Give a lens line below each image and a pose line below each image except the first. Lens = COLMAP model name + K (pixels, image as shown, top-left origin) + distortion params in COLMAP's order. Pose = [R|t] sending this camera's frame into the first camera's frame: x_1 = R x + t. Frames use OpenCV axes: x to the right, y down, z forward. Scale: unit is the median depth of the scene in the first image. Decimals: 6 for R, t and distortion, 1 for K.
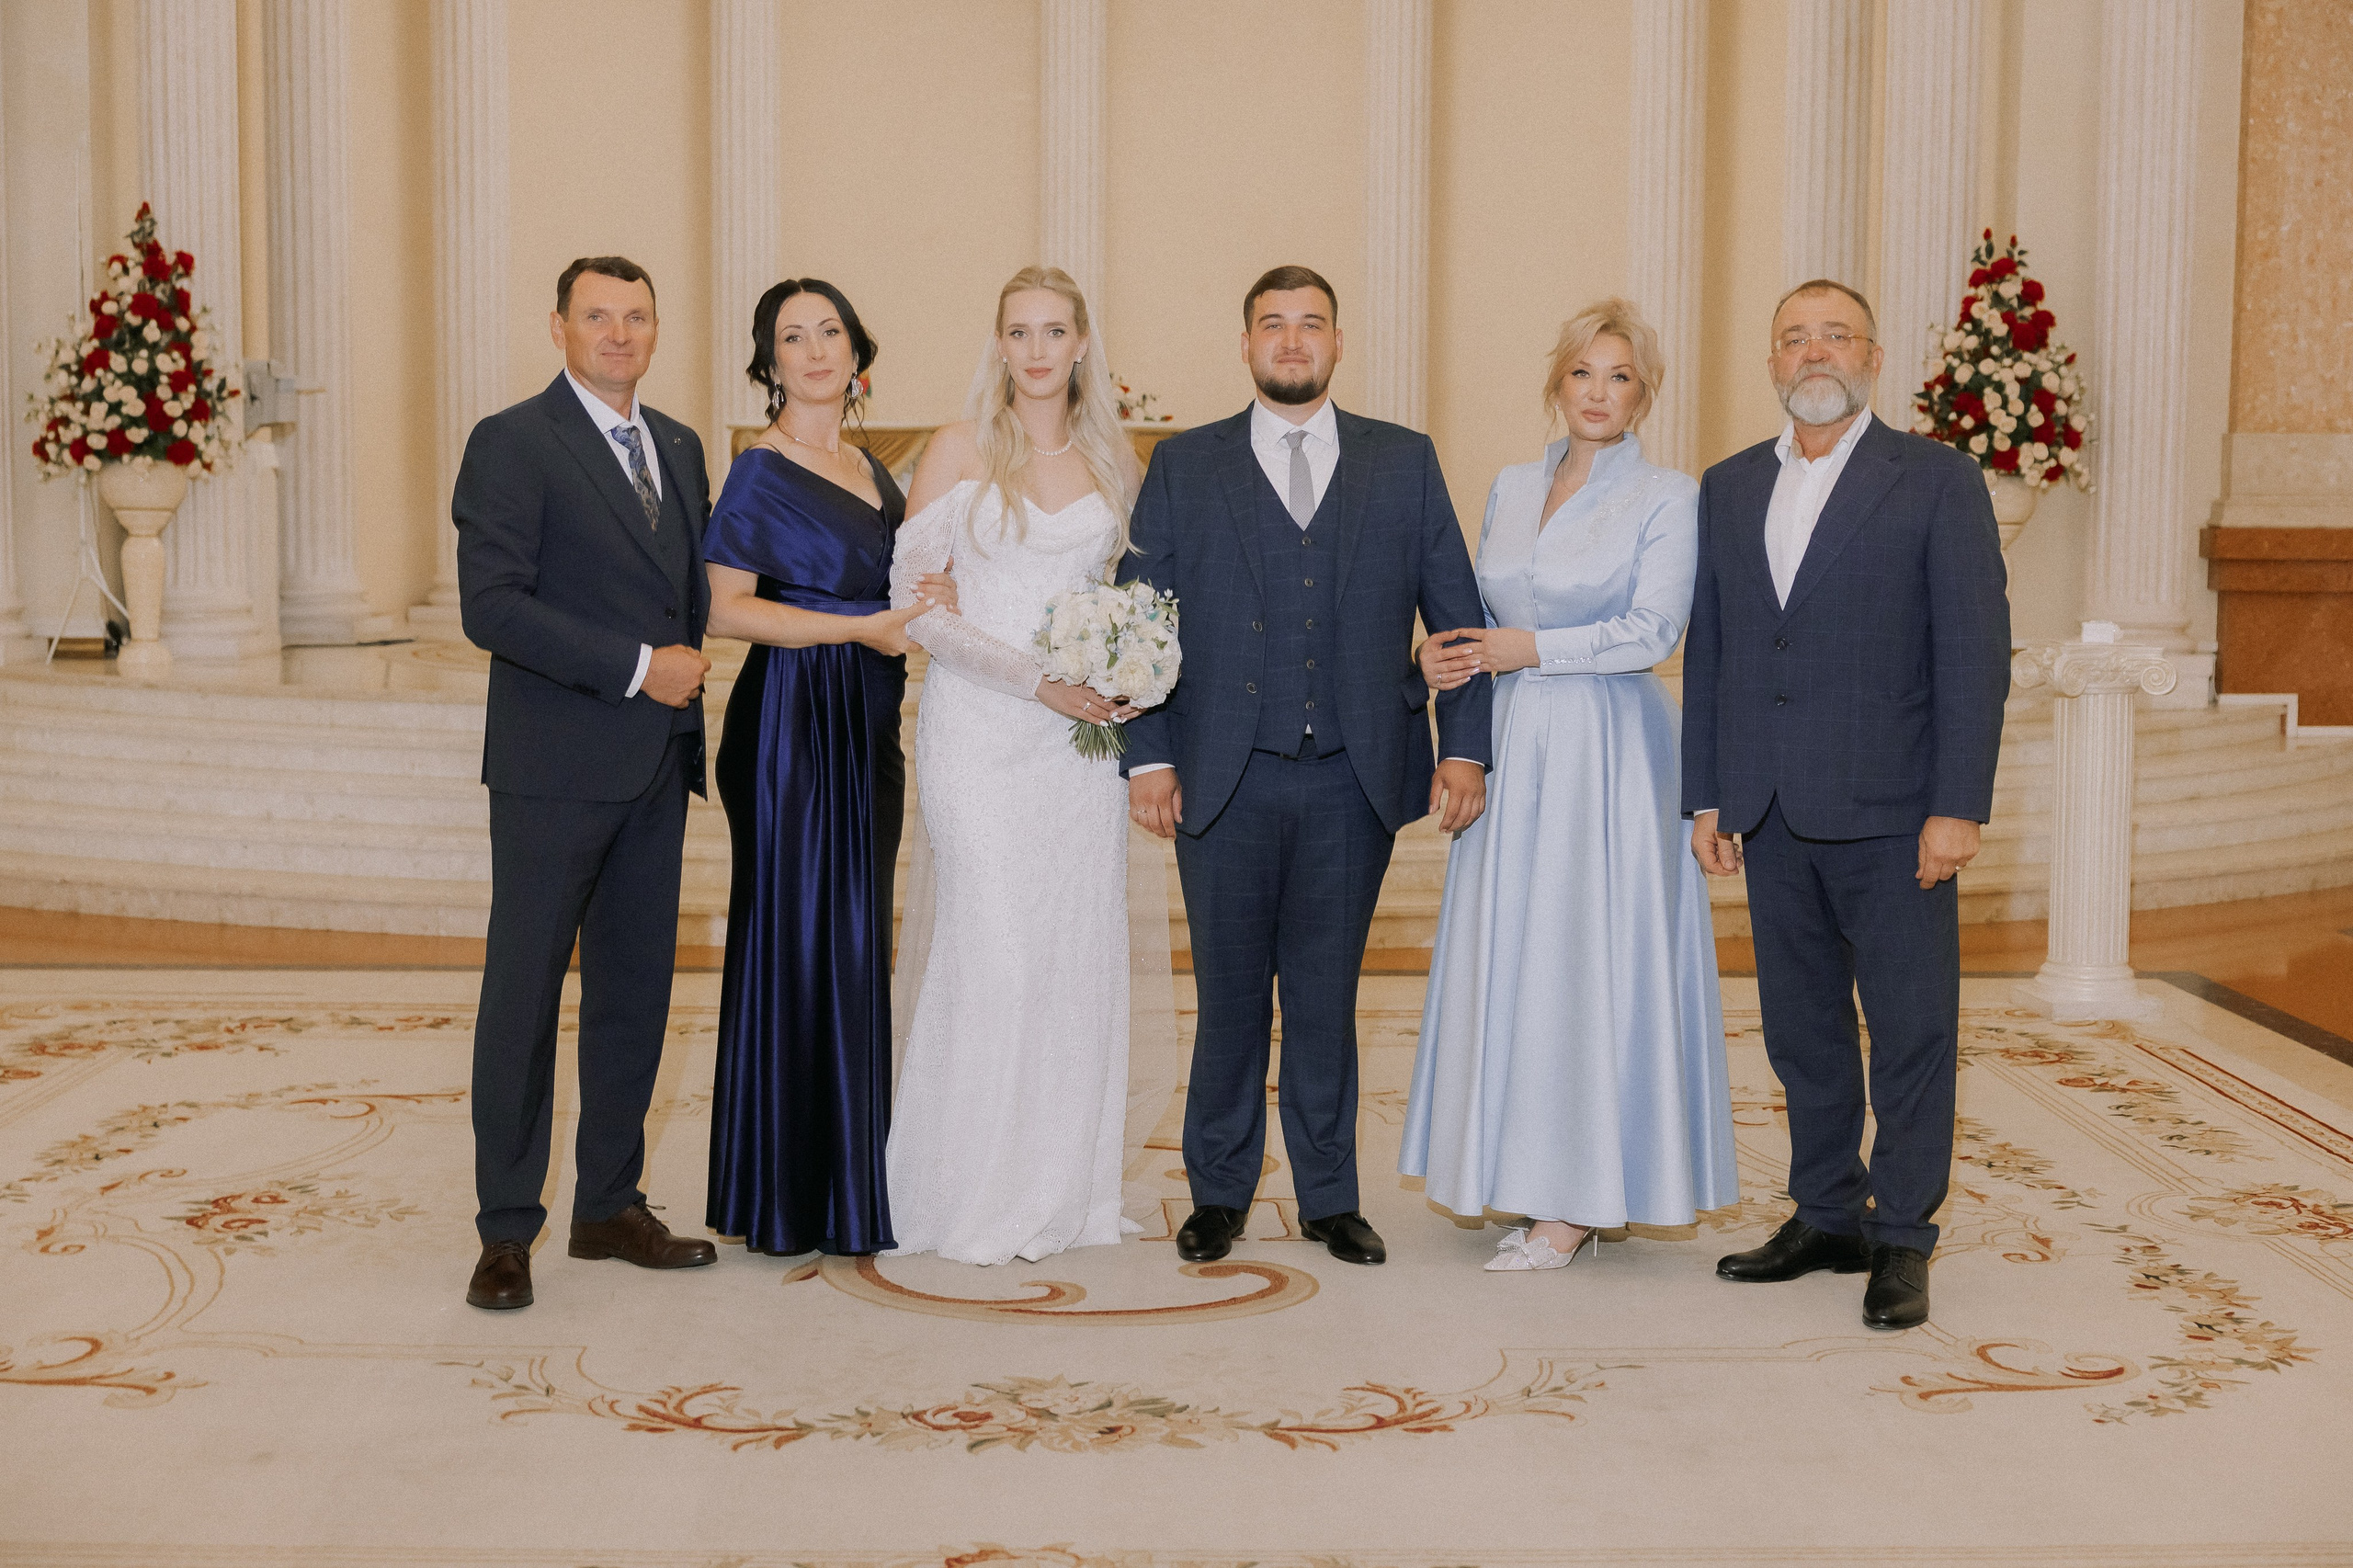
lens RADIAL K [[3231.1, 0, 1176.5], [0, 3231.1, 784.0], [0, 0, 1]] dist [0.024952, -0.022344]
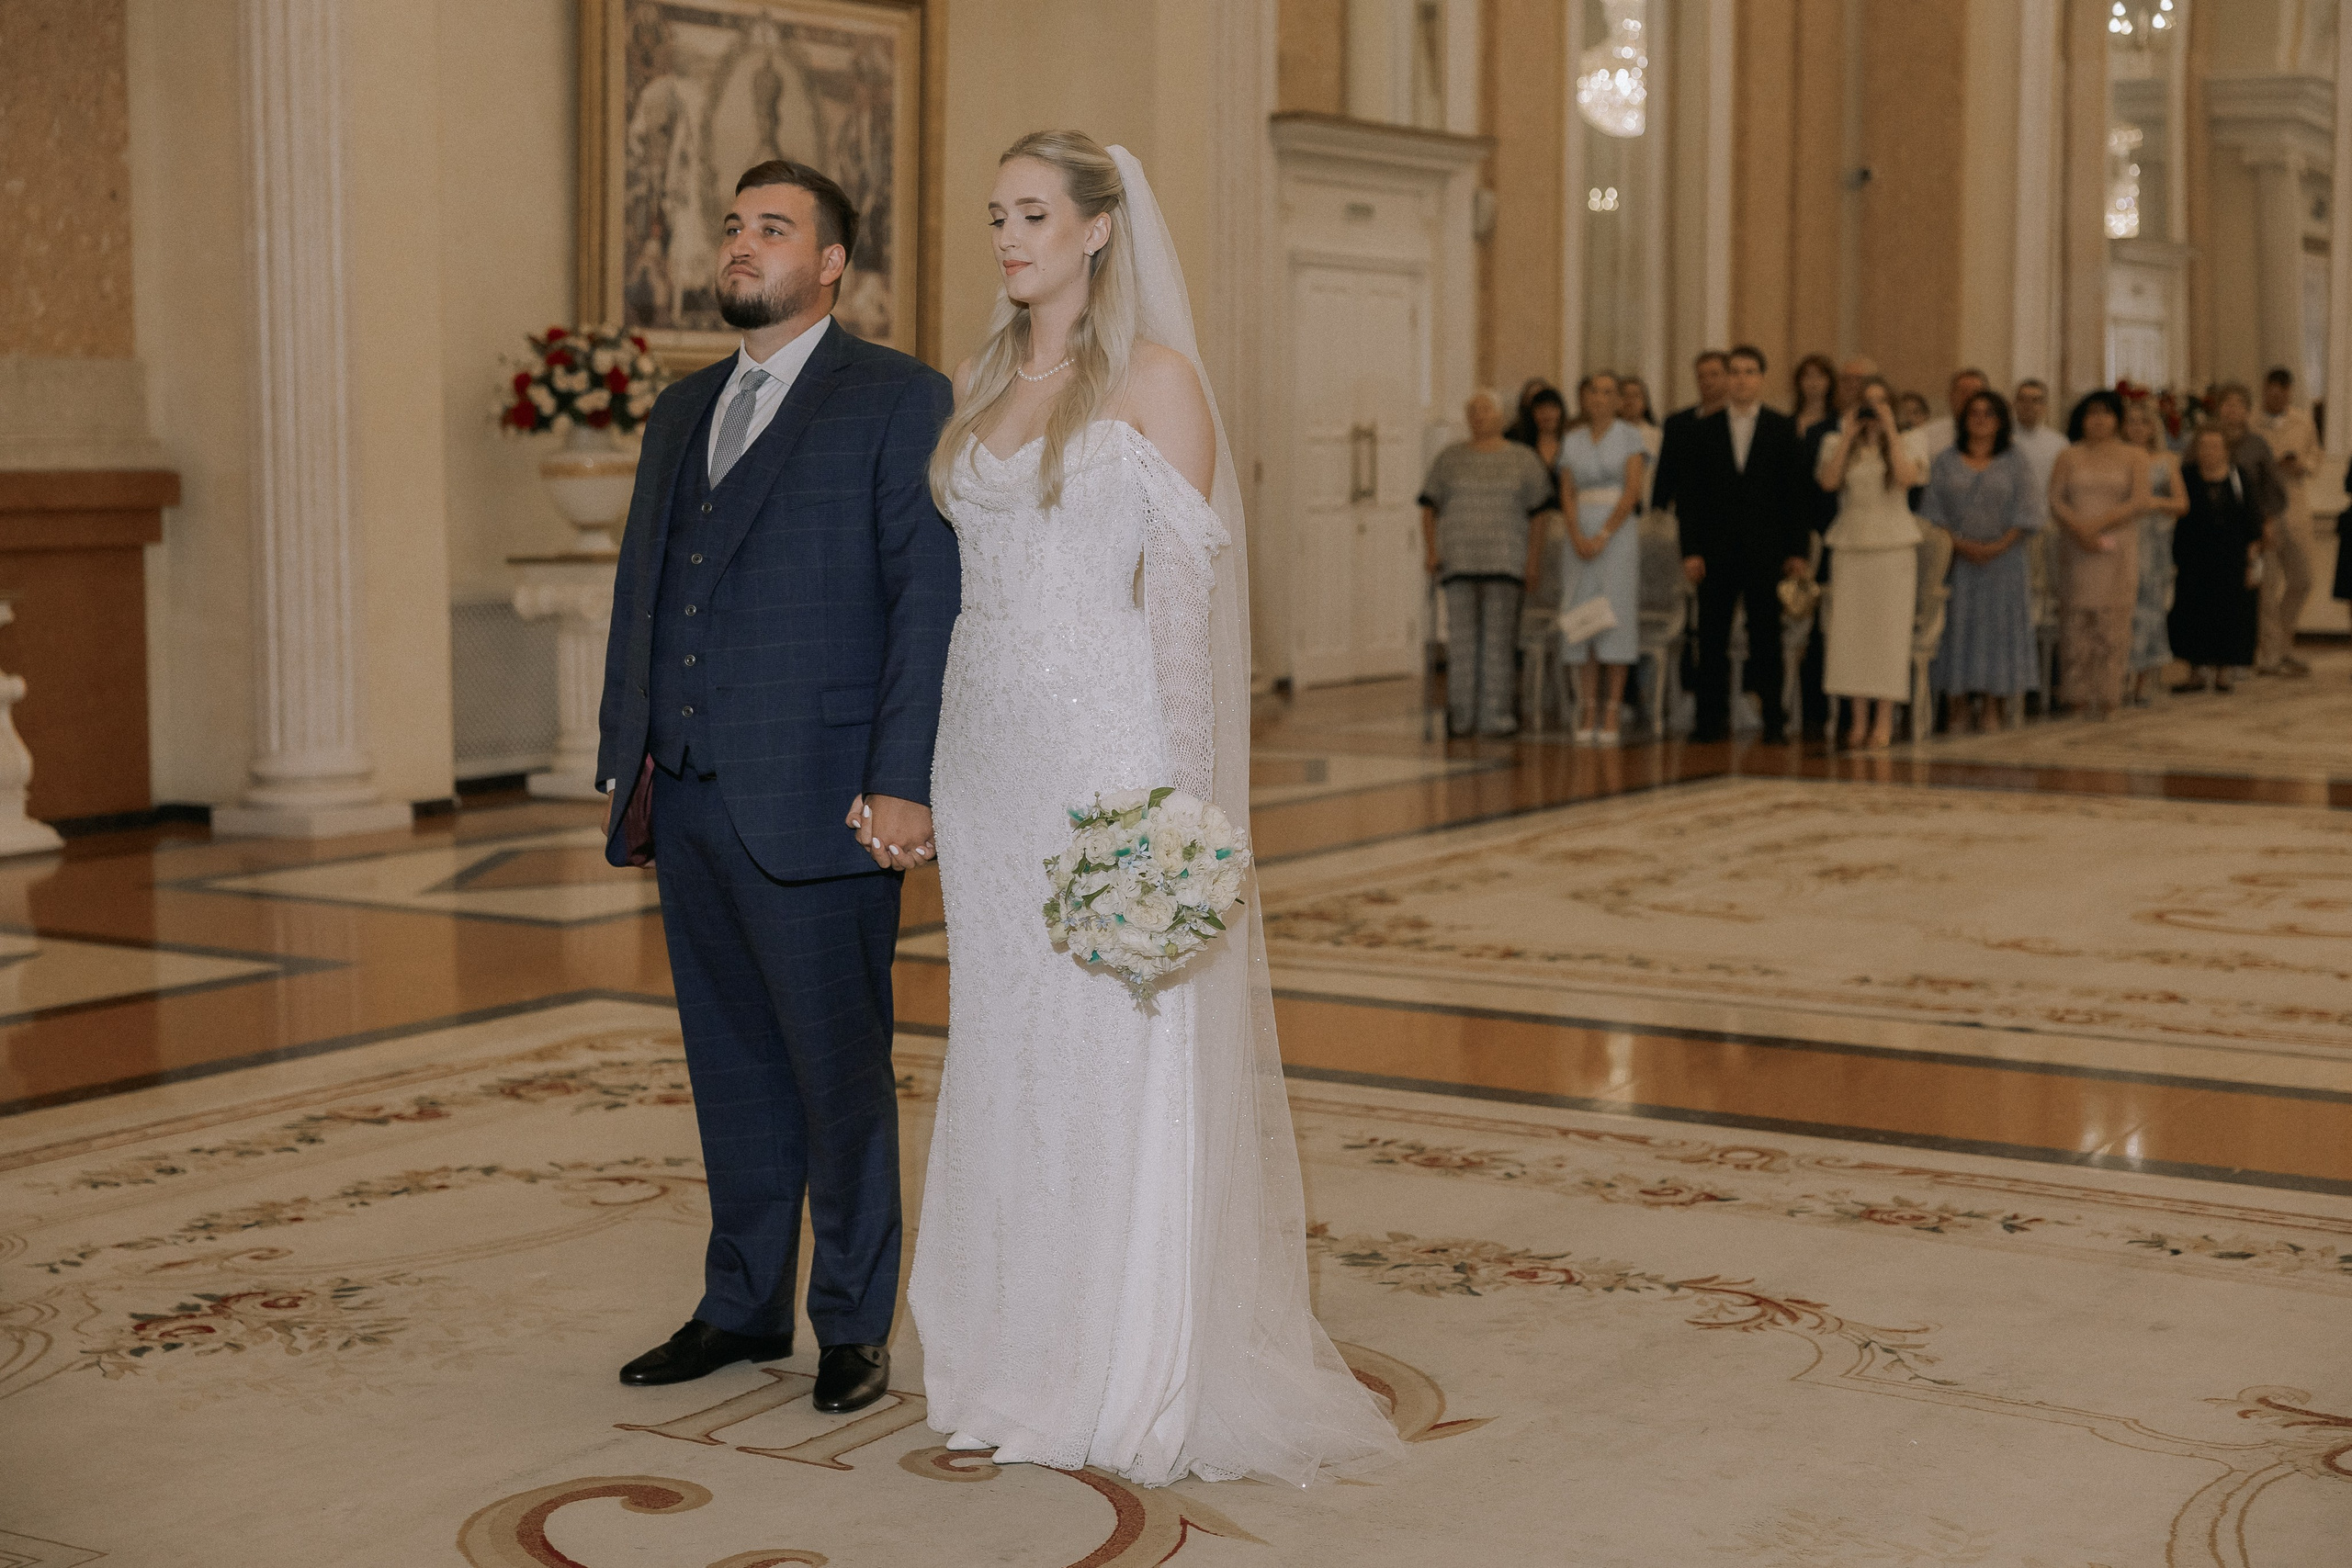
lens RADIAL K [[3546.6, 0, 1178.5], [0, 3546.6, 783.7], [0, 0, 1]] dist [0.020503, 0.022108]
pose [[-0.831602, -0.062130, 0.551886, -0.291877], [0.042500, 0.983690, 0.174782, -0.088074], [-0.553744, 0.168804, -0.815397, 0.944736]]
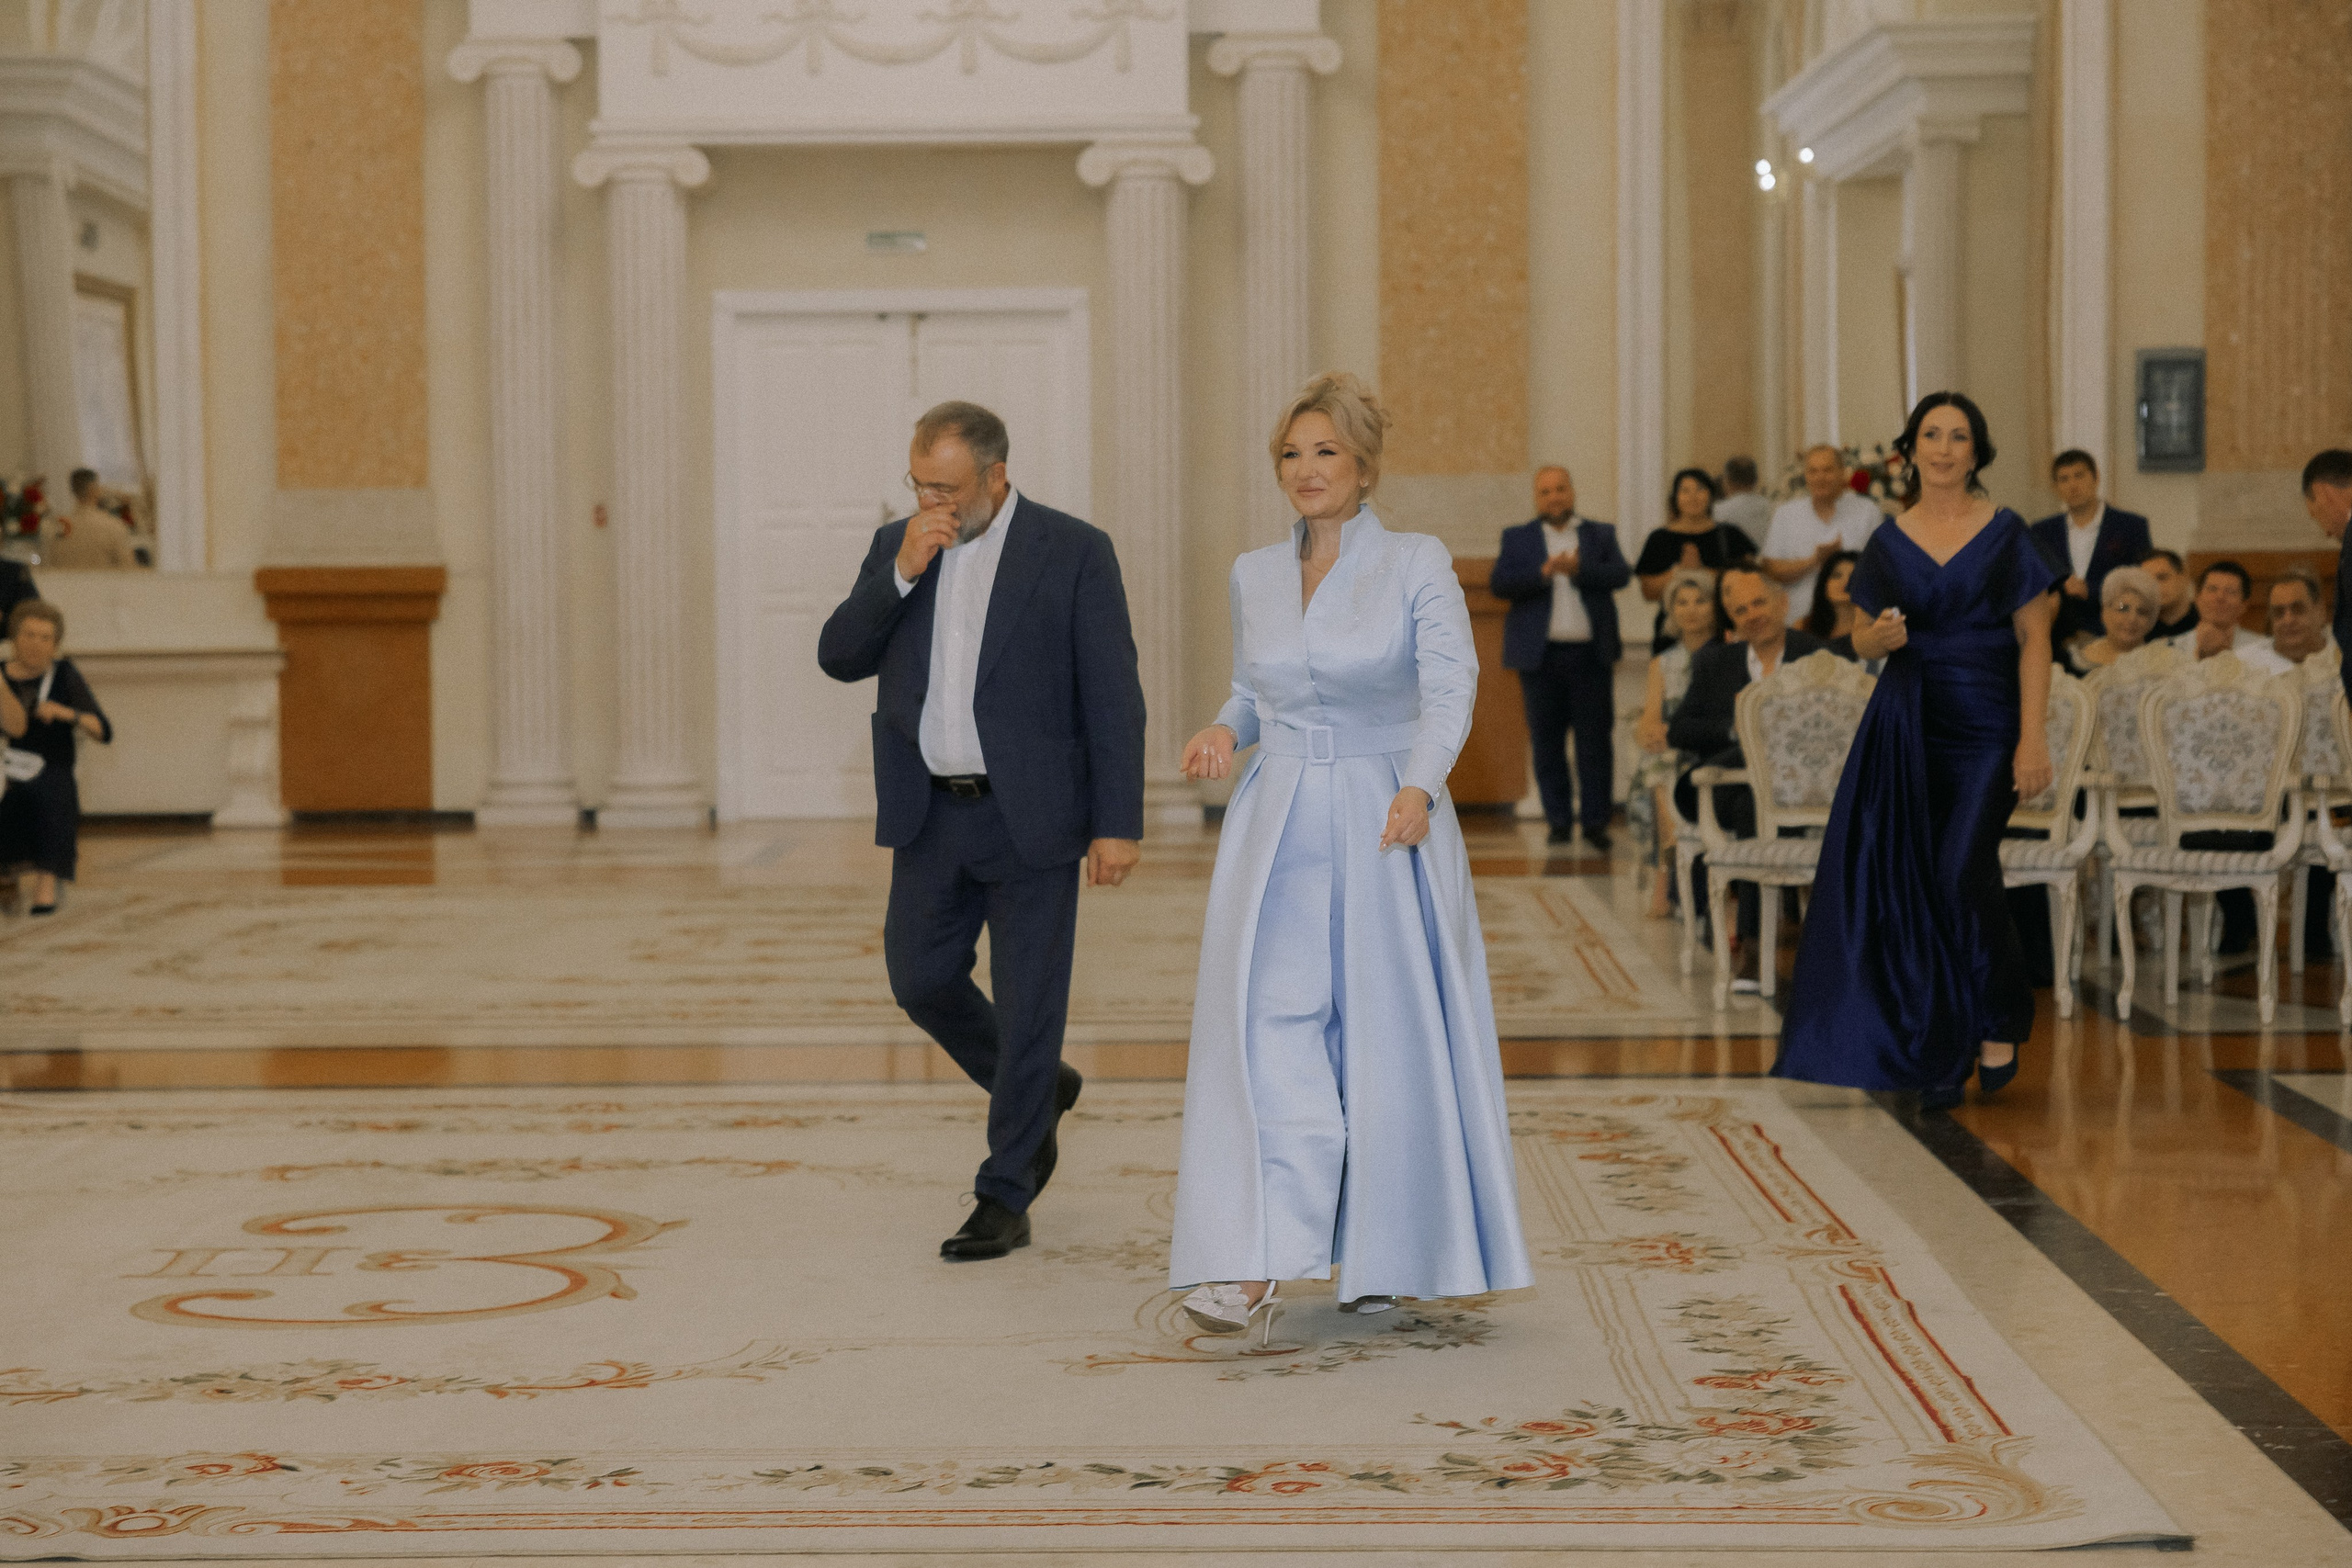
lens RADIAL K [[4672.7, 0, 1176.0], [0, 4672.7, 784.0], [0, 0, 1]] dist [0.022575, 0.060174]
pose [[-0.999294, -0.000183, 0.037566, -0.185067], [0.005223, 0.989597, 0.143775, -0.079157], [-0.037202, 0.143869, -0.988897, 0.799689]]
